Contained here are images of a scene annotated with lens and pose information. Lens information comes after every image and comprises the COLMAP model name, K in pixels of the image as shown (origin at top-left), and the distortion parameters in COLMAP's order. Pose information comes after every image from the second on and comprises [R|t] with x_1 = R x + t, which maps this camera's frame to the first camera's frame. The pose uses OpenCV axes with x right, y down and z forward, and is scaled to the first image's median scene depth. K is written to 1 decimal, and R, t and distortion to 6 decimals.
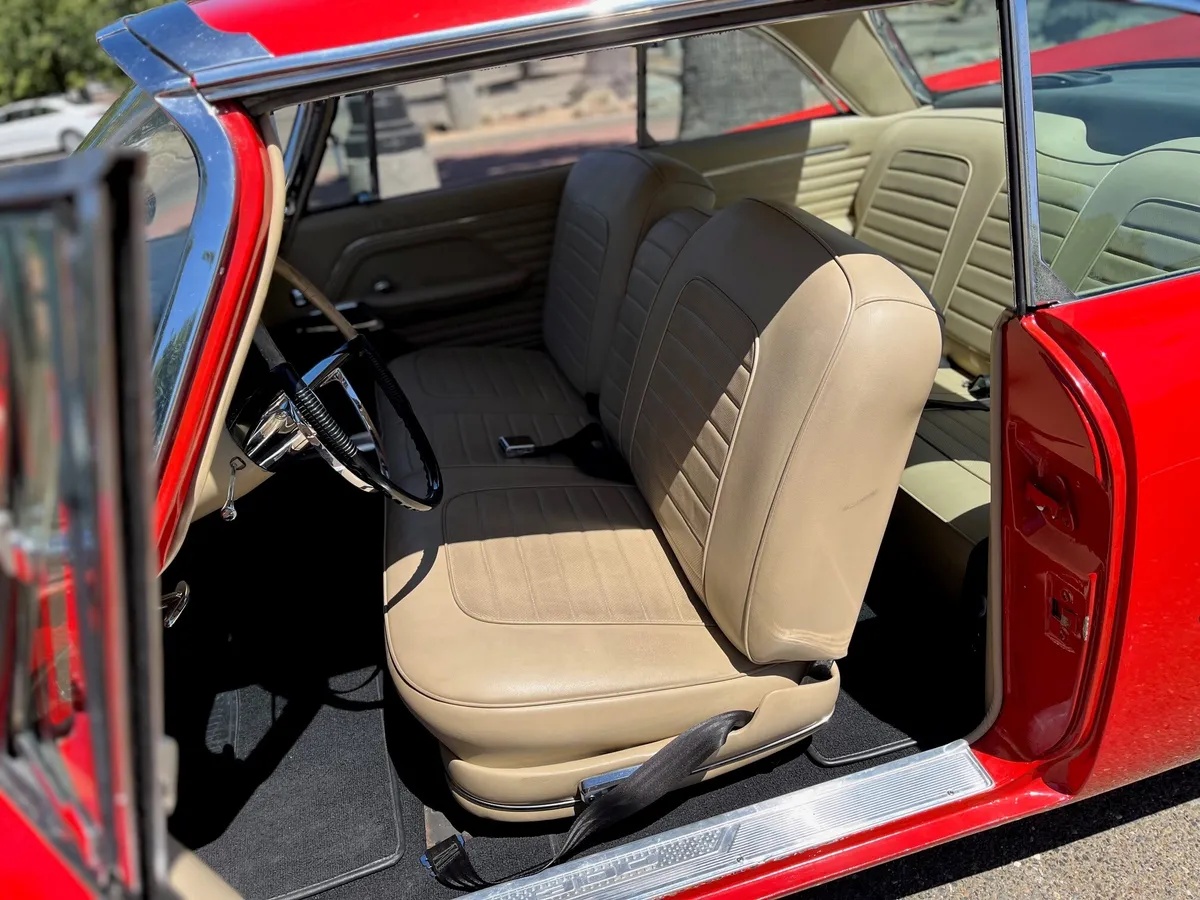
lens RADIAL K [[911.5, 0, 605.1], [0, 911.5, 452.4], [0, 0, 1]] dist [0.070478, -0.093559]
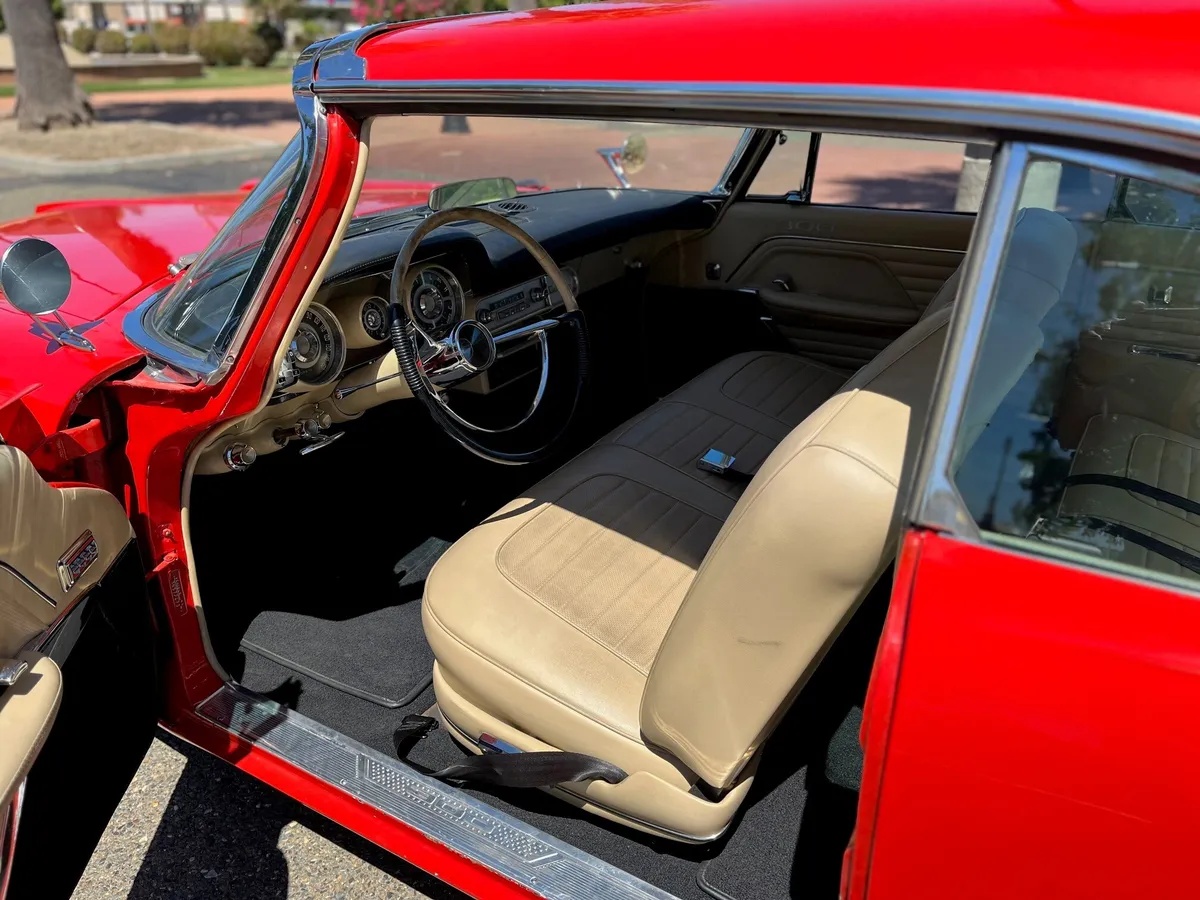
lens RADIAL K [[911.5, 0, 605.1], [0, 911.5, 452.4], [0, 0, 1]] dist [0.070478, -0.093559]
pose [[0.693386, 0.405362, -0.595733, 0.532393], [-0.383401, 0.907558, 0.171293, -0.180826], [0.610098, 0.109632, 0.784704, 0.140754]]
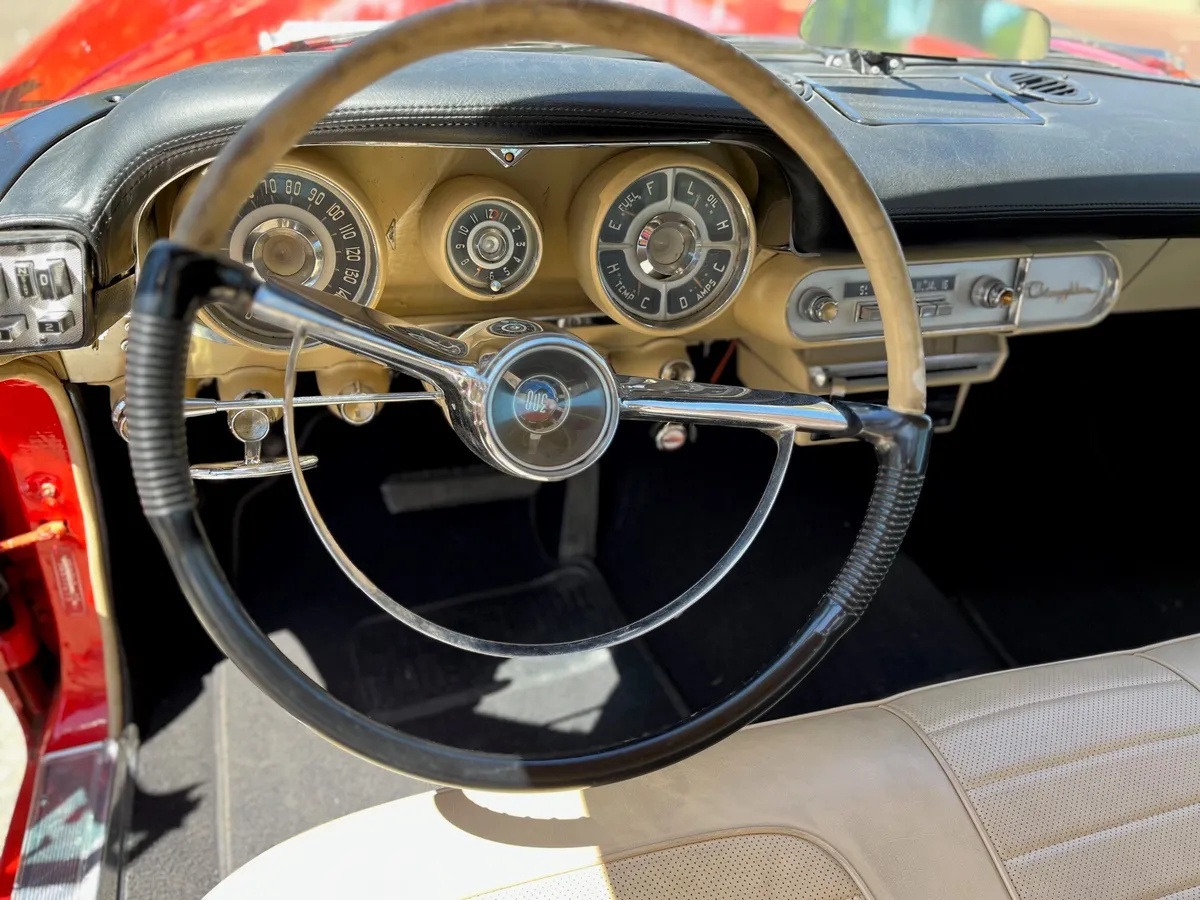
lens RADIAL K [[911.5, 0, 605.1], [0, 911.5, 452.4], [0, 0, 1]] dist [0.070478, -0.093559]
pose [[0.029768, 0.665481, -0.745821, 0.021943], [-0.513734, 0.650245, 0.559695, -0.270505], [0.857433, 0.366492, 0.361237, 0.779105]]
